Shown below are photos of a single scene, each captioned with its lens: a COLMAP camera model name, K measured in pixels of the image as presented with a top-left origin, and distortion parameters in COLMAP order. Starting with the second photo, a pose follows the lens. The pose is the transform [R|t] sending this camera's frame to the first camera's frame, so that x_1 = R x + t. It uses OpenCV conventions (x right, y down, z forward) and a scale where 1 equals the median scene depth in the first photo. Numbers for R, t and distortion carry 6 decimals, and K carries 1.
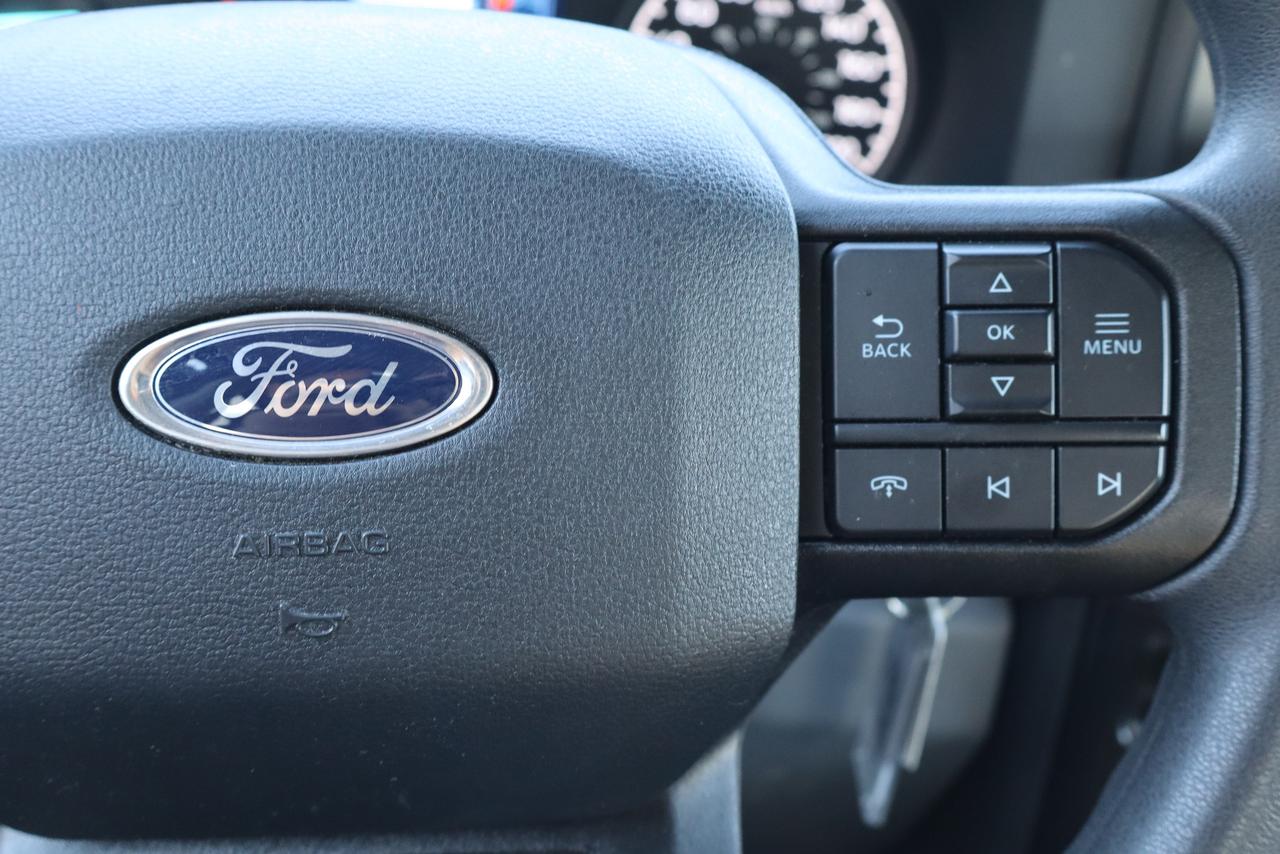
lens RADIAL K [[1517.1, 0, 640.0], [0, 1517.1, 427.0], [0, 0, 1]] dist [0.028382, -0.019098]
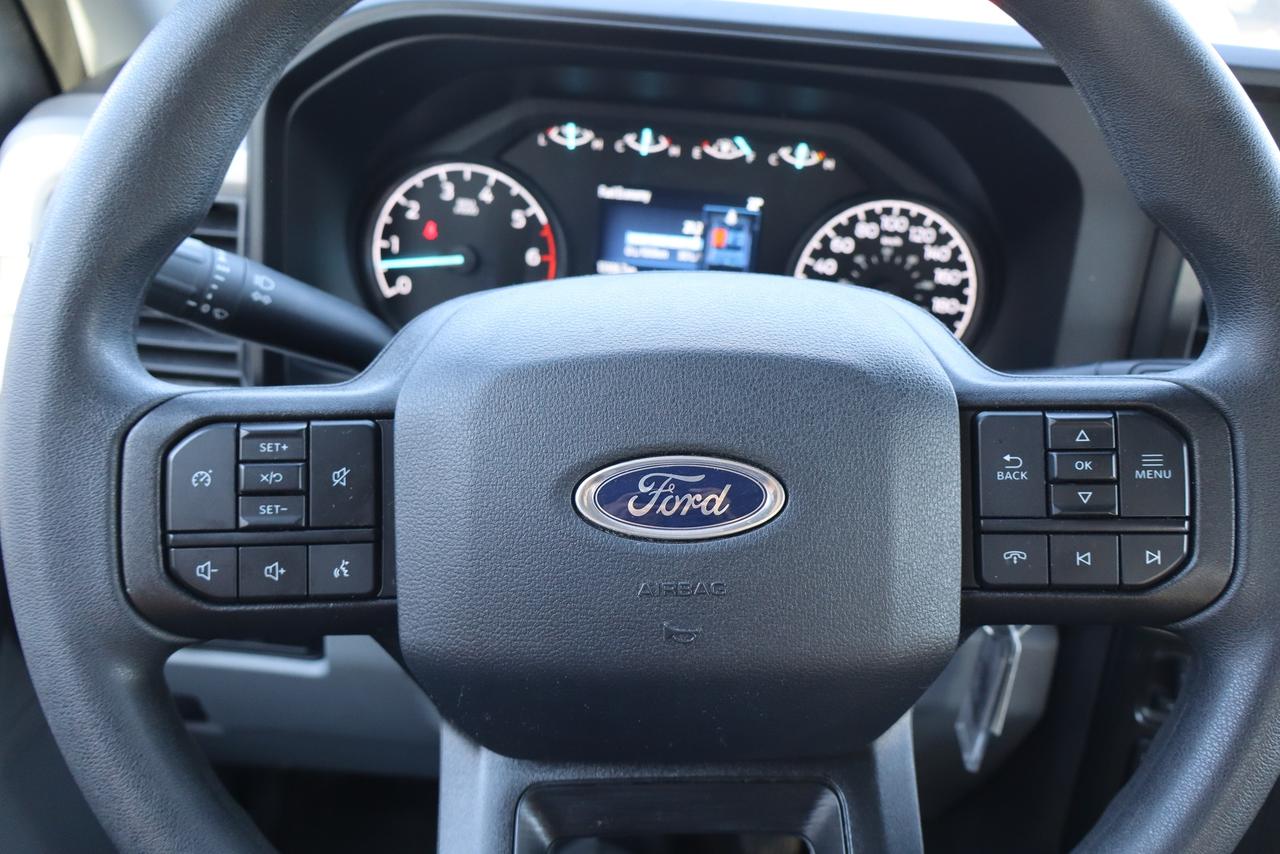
lens RADIAL K [[1067.8, 0, 640.0], [0, 1067.8, 427.0], [0, 0, 1]] dist [0.007276, -0.001670]
pose [[0.995942, -0.002471, -0.089963, -0.151383], [-0.003138, 0.998061, -0.062160, -0.031677], [0.089942, 0.062190, 0.994003, -0.228791]]
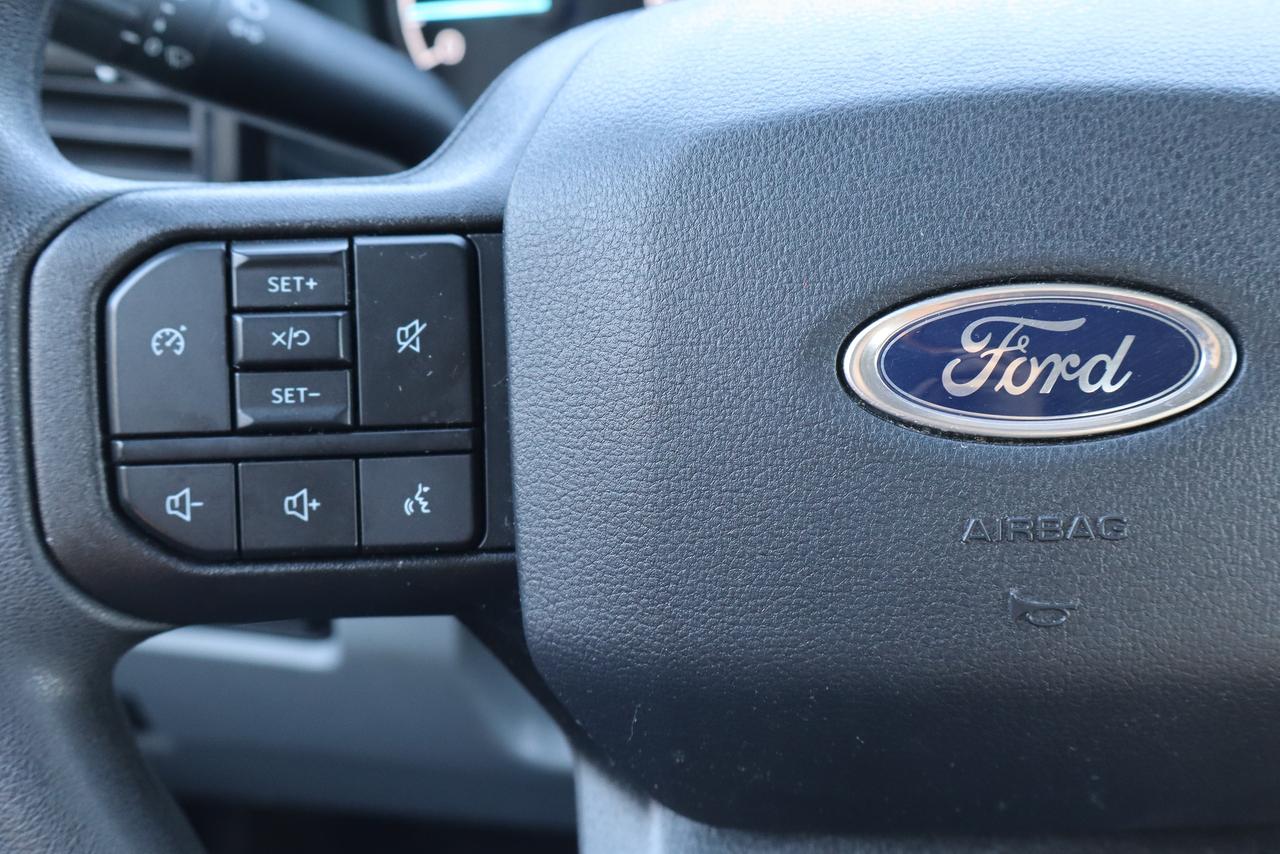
lens RADIAL K [[1517.1, 0, 640.0], [0, 1517.1, 427.0], [0, 0, 1]] dist [0.028382, -0.019098]
pose [[0.989614, -0.009467, -0.143435, -0.323980], [0.010682, 0.999913, 0.007705, 0.003493], [0.143350, -0.009157, 0.989630, 0.026013]]
